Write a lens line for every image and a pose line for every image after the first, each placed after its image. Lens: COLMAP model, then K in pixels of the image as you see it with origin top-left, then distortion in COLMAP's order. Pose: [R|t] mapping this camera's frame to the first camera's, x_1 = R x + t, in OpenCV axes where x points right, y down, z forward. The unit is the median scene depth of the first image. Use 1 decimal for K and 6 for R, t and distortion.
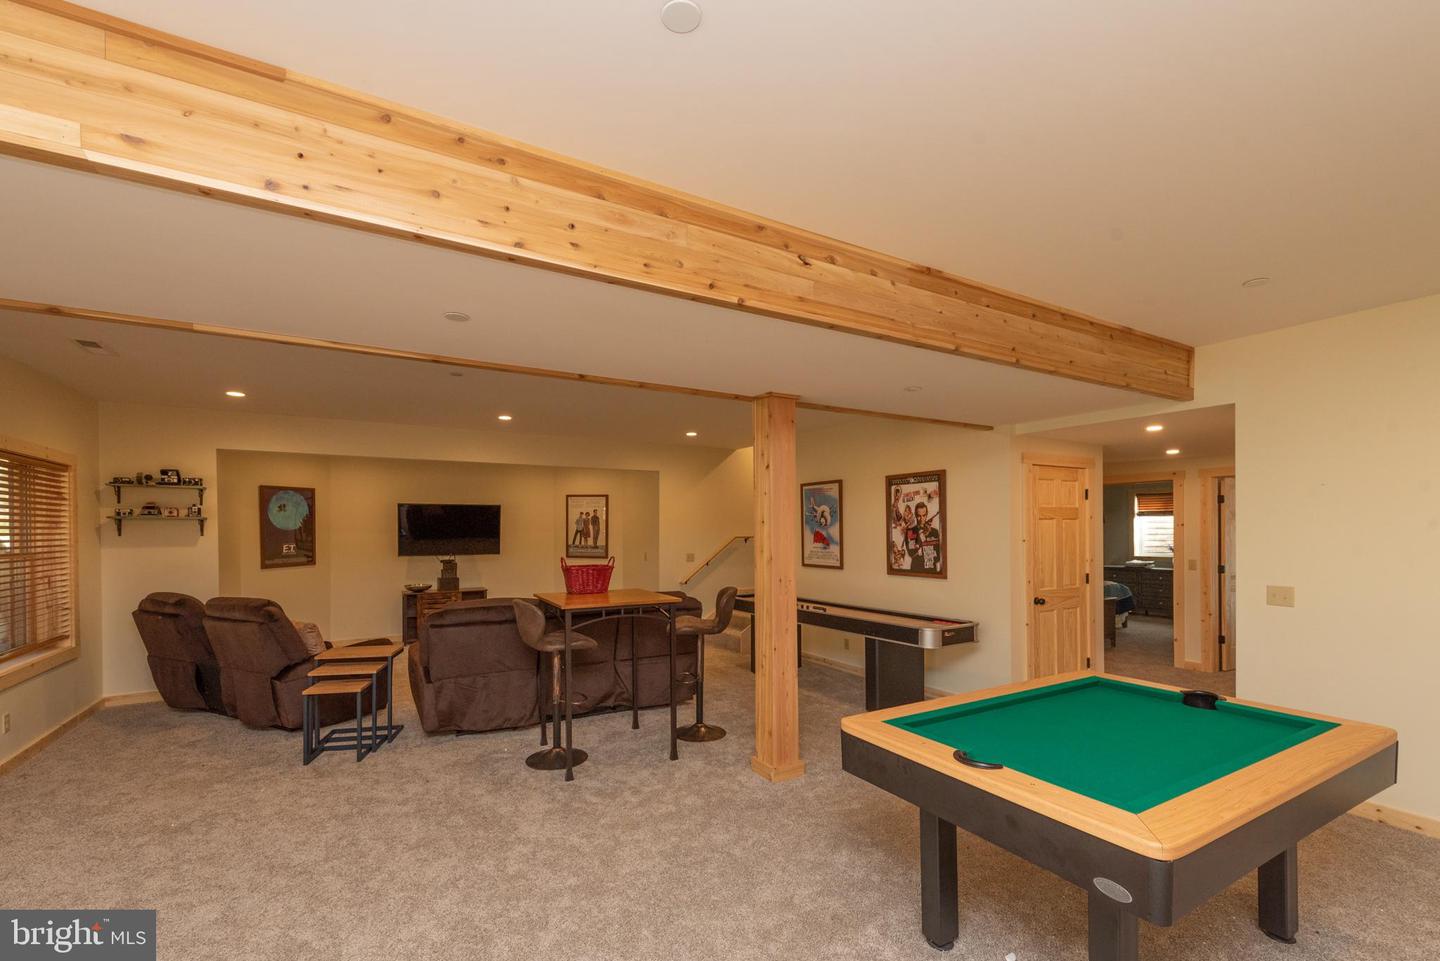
lens RADIAL K [[612.9, 0, 782.4], [0, 612.9, 529.1], [0, 0, 1]] dist [0.002553, 0.000372]
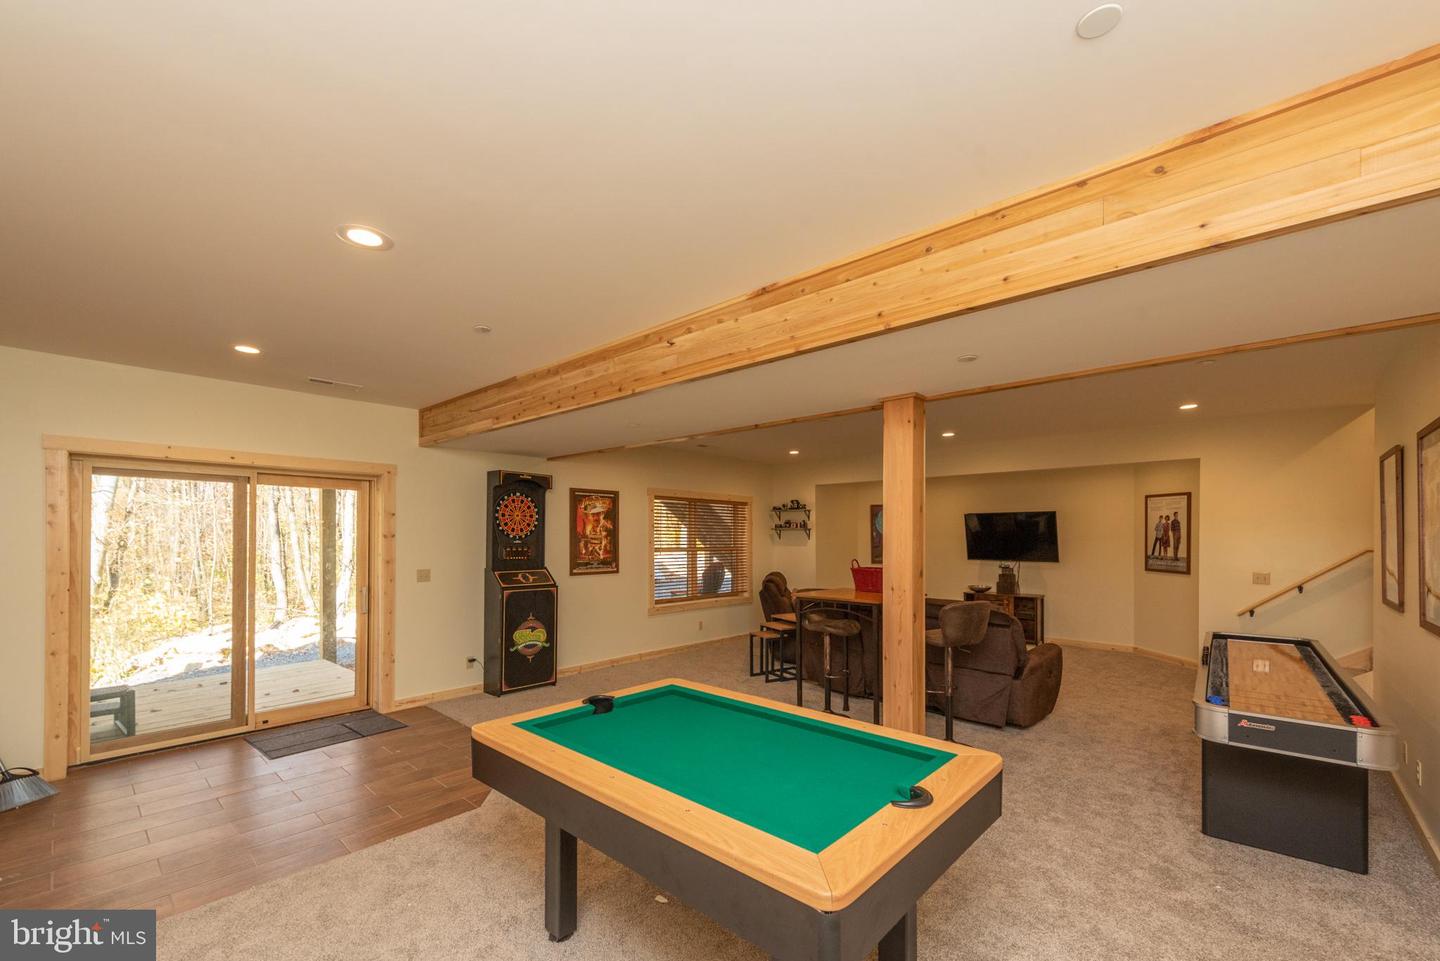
lens RADIAL K [[644.1, 0, 664.0], [0, 644.1, 530.0], [0, 0, 1]] dist [0.002325, 0.000319]
pose [[0.189518, -0.007248, -0.981851, 0.520115], [-0.003180, 0.999963, -0.007996, 0.000459], [0.981872, 0.004638, 0.189488, 0.250184]]
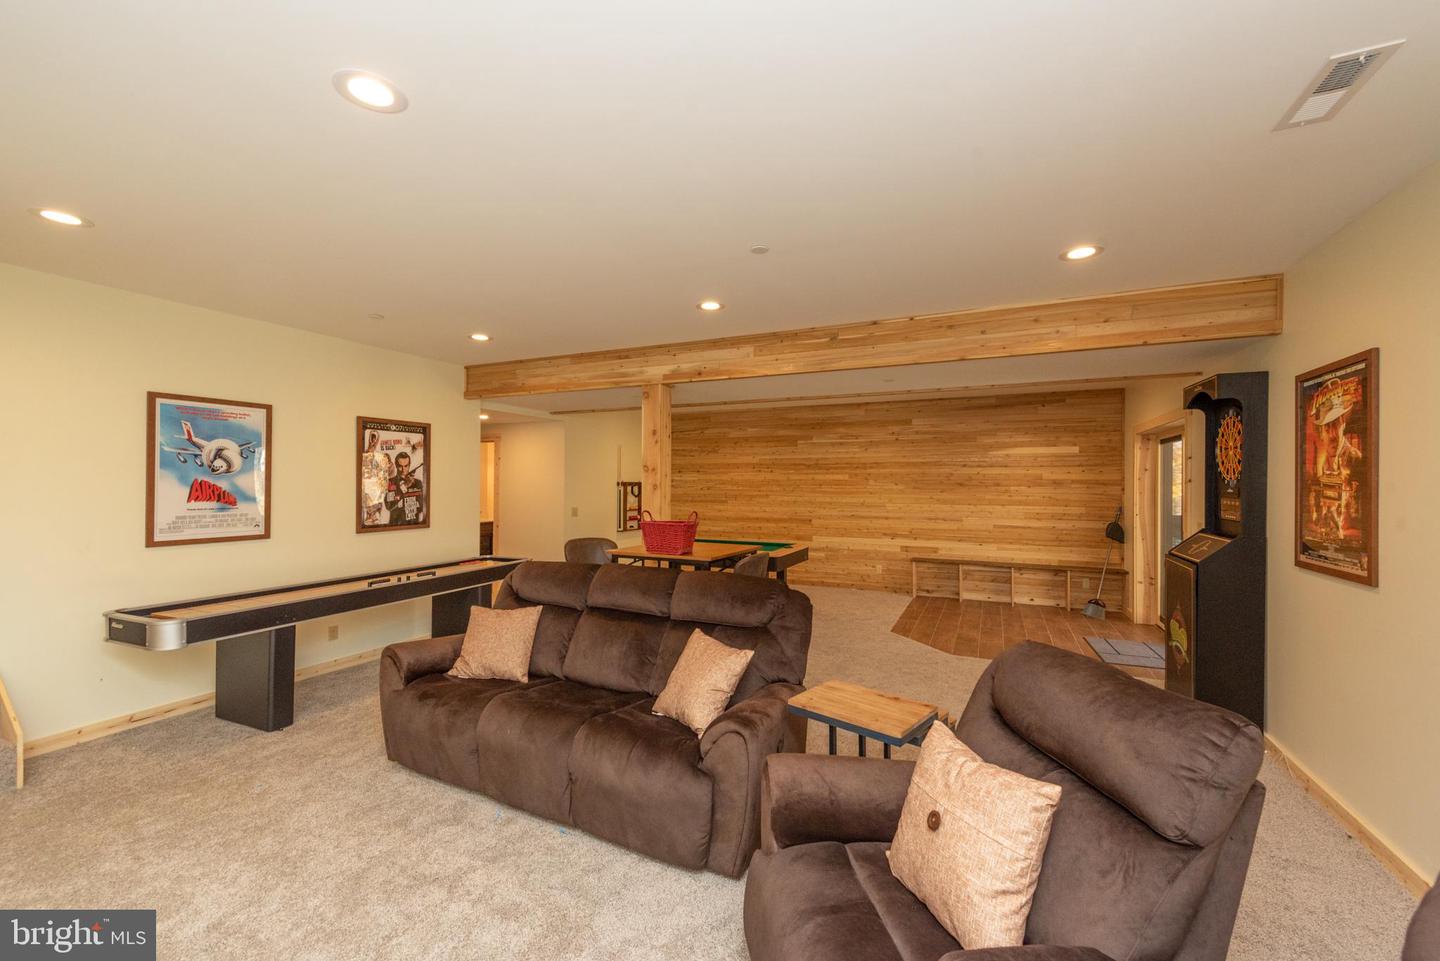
lens RADIAL K [[574.3, 0, 720.0], [0, 574.3, 480.5], [0, 0, 1]] dist [0.000458, 0.000009]
pose [[-0.511029, 0.007124, 0.859534, -0.700707], [-0.001780, 0.999955, -0.009346, 0.007199], [-0.859562, -0.006306, -0.510993, 0.898871]]
